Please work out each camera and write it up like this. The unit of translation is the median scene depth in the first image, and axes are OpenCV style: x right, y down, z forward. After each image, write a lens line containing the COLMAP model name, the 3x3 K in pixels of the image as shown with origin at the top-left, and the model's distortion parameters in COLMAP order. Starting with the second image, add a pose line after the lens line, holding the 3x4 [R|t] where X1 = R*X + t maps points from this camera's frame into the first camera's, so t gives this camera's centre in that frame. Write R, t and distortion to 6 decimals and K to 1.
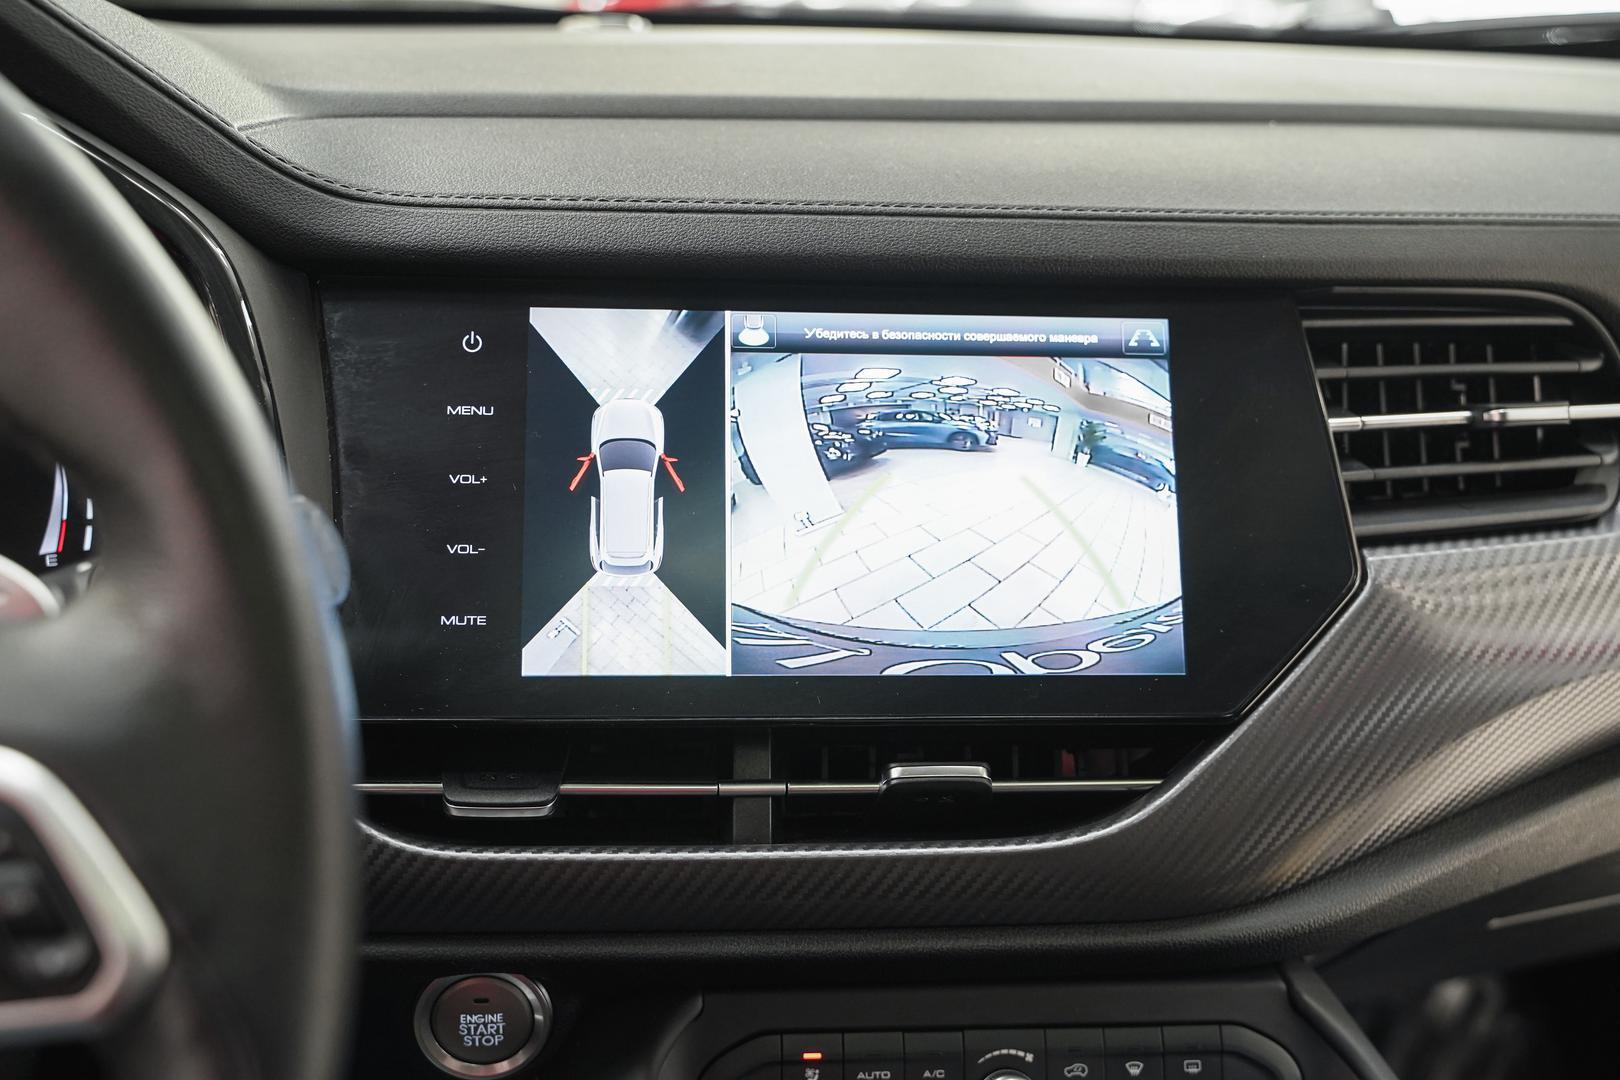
lens RADIAL K [[1688.0, 0, 815.0], [0, 1688.0, 548.5], [0, 0, 1]] dist [-0.039340, 0.000000]
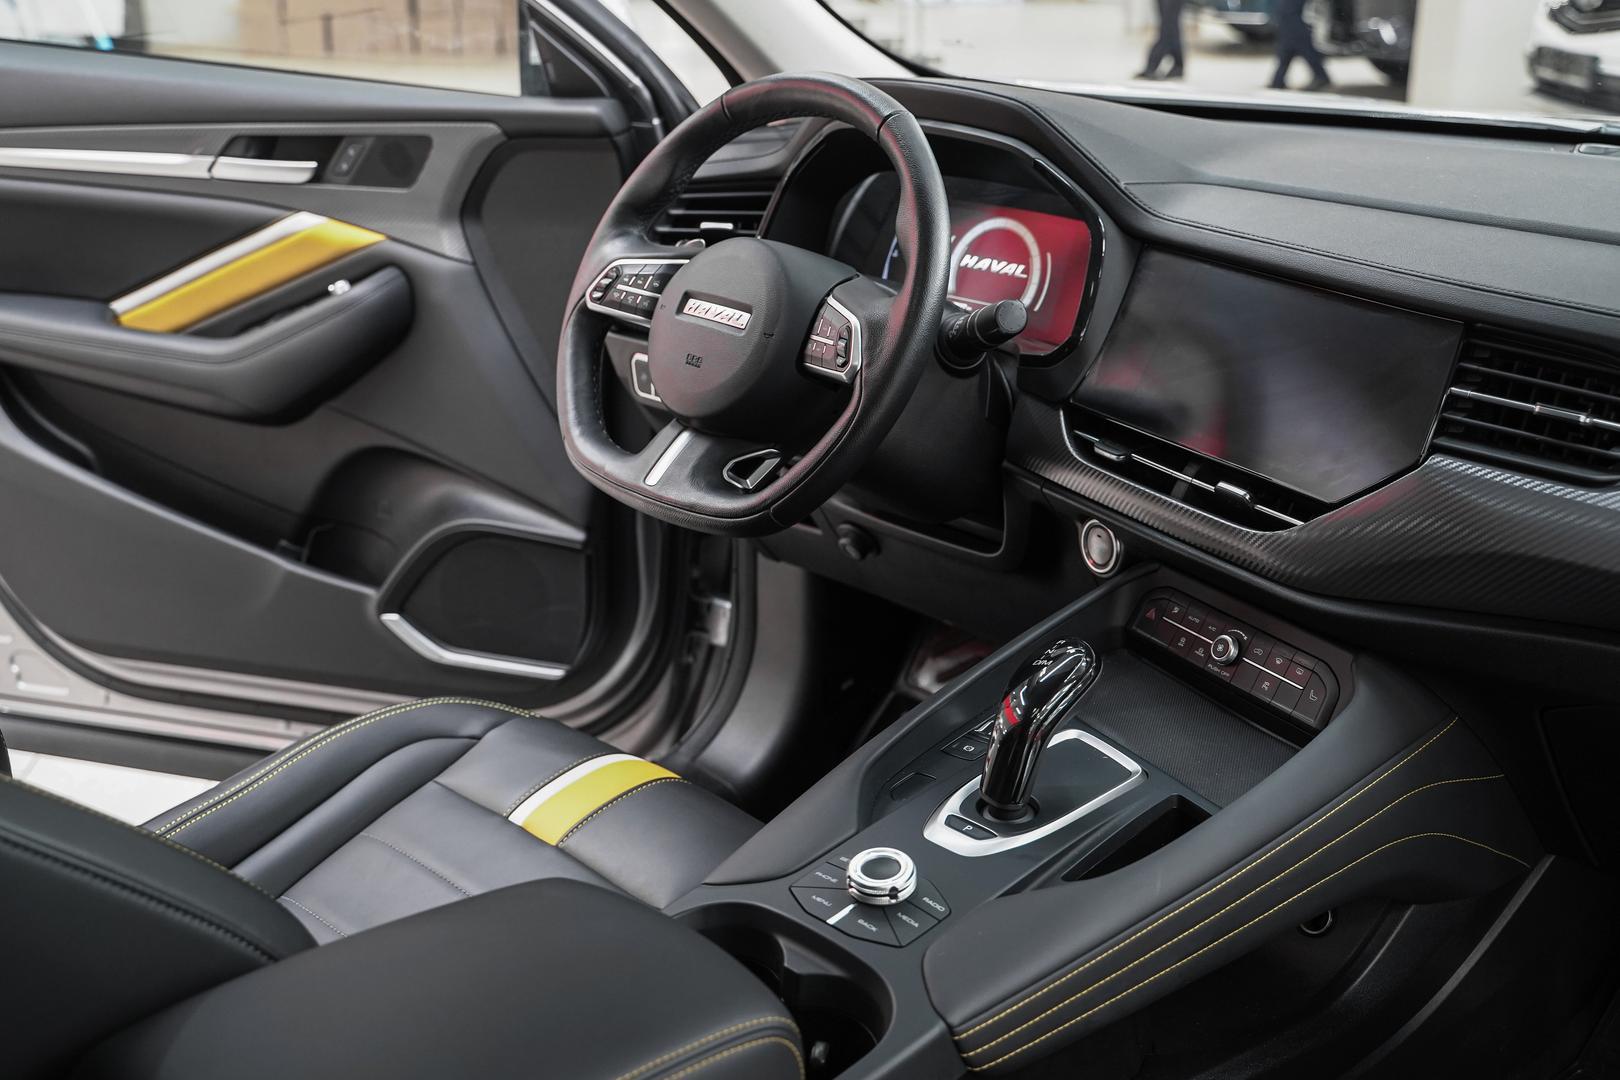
lens RADIAL K [[1811.8, 0, 785.2], [0, 1811.8, 509.5], [0, 0, 1]] dist [0.011260, 0.000000]
pose [[0.420410, 0.264342, -0.867974, 1.904287], [-0.298493, 0.943666, 0.142817, -0.011935], [0.856830, 0.199043, 0.475631, -0.670464]]
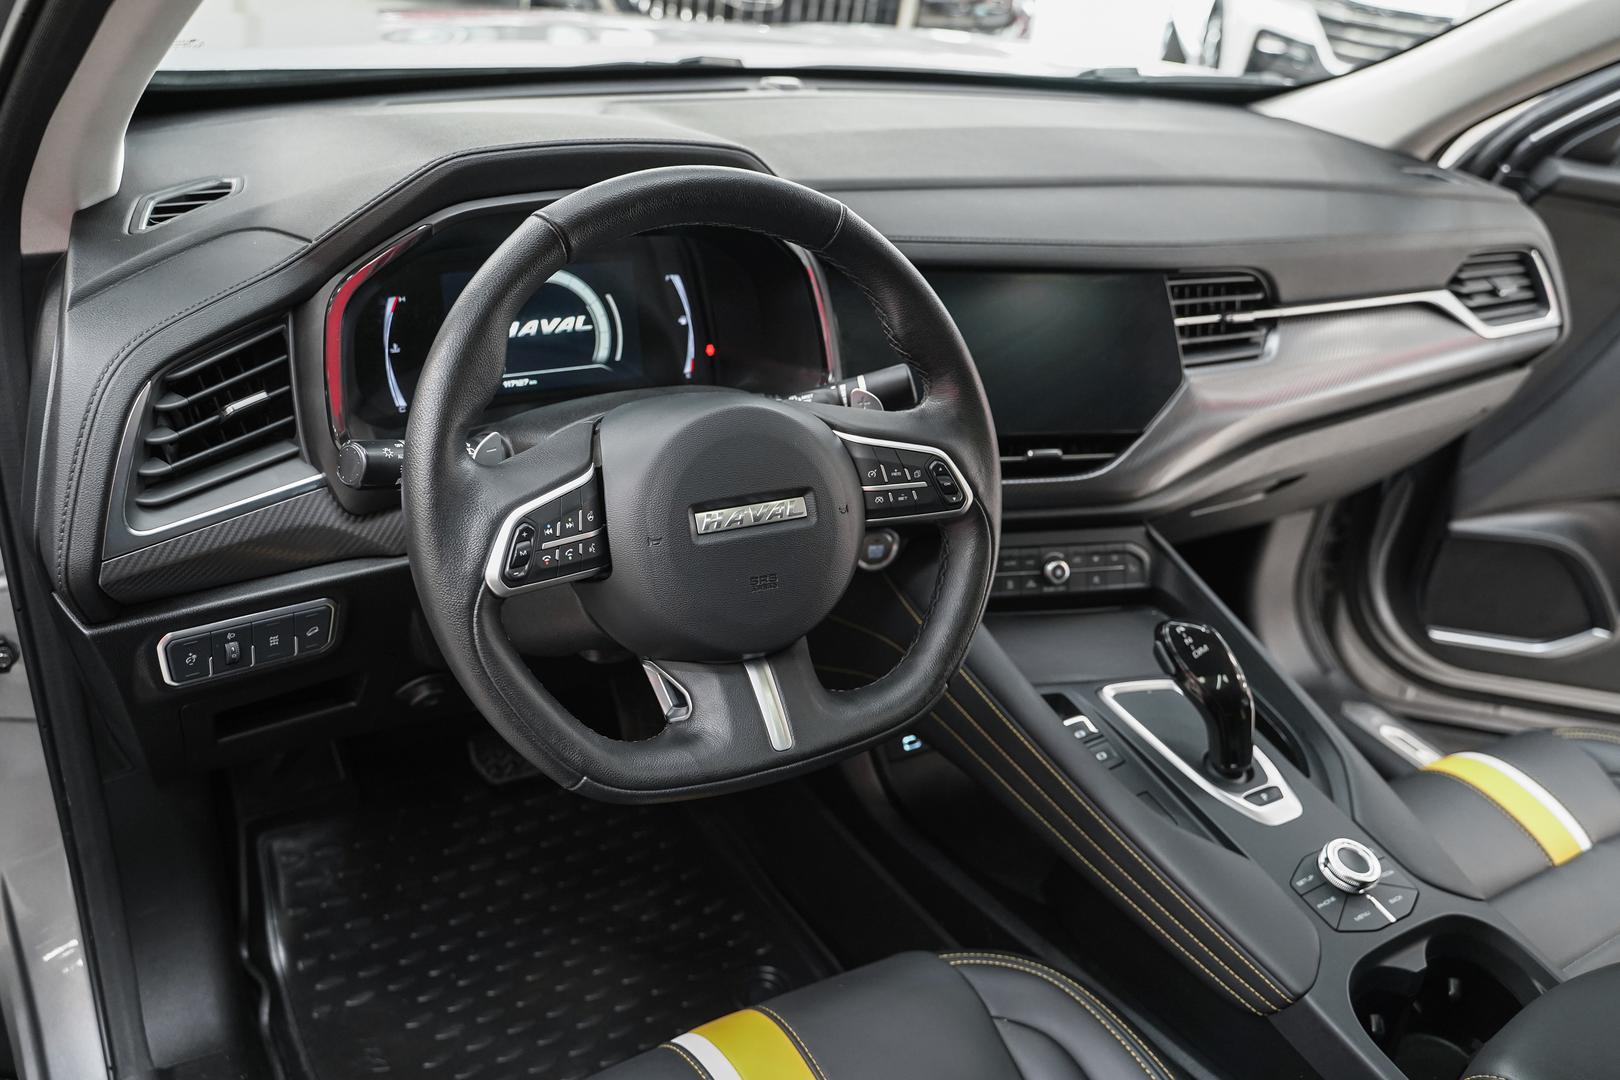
lens RADIAL K [[1294.1, 0, 787.3], [0, 1294.1, 539.8], [0, 0, 1]] dist [-0.011942, 0.022447]
pose [[0.978483, -0.032222, 0.203796, -0.754694], [-0.006024, 0.982848, 0.184317, -0.112483], [-0.206240, -0.181579, 0.961506, -0.954115]]
